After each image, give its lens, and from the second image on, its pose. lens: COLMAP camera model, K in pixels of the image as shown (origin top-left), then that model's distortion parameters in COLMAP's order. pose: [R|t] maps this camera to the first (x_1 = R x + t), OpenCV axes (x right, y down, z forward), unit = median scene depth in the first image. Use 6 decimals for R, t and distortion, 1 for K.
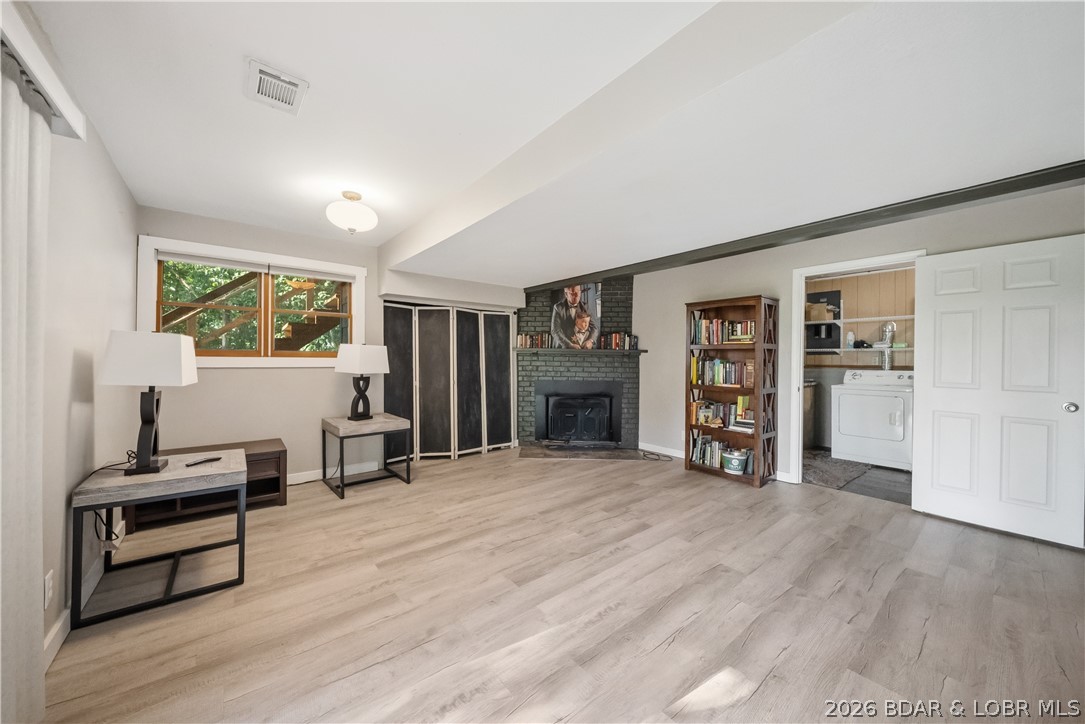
lens RADIAL K [[383.4, 0, 539.7], [0, 383.4, 361.9], [0, 0, 1]] dist [-0.003466, -0.002126]
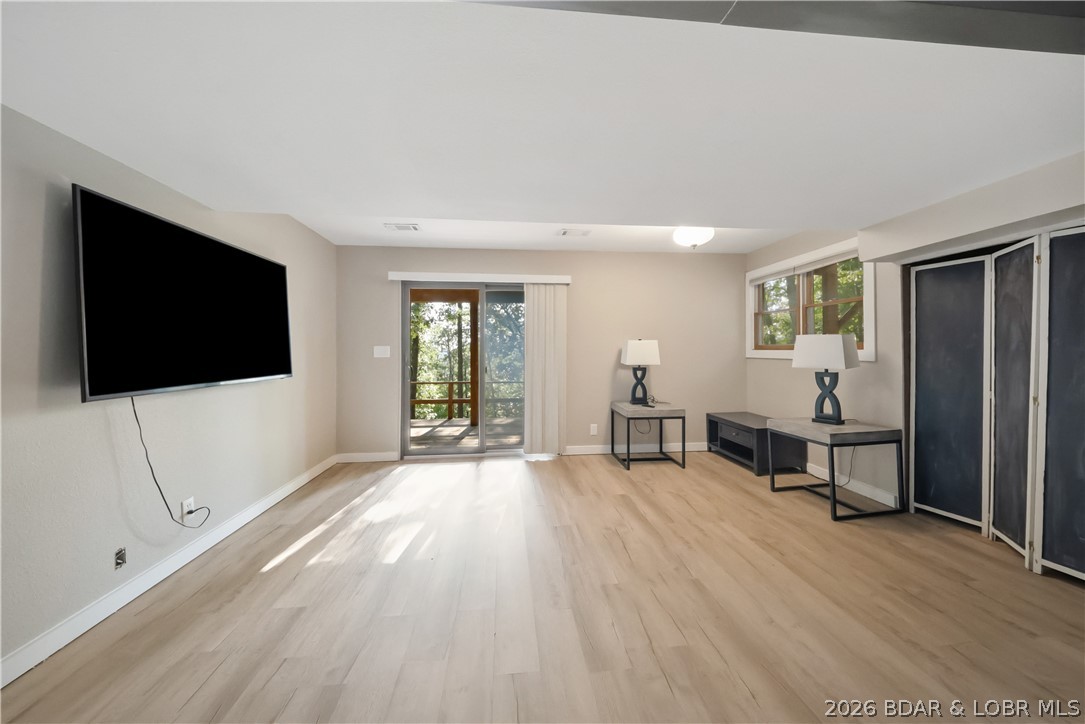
lens RADIAL K [[383.4, 0, 542.4], [0, 383.4, 355.4], [0, 0, 1]] dist [-0.003466, -0.002126]
pose [[-0.550077, 0.005545, -0.835096, 0.704546], [-0.003597, 0.999953, 0.009009, -0.004455], [0.835106, 0.007959, -0.550031, 1.138437]]
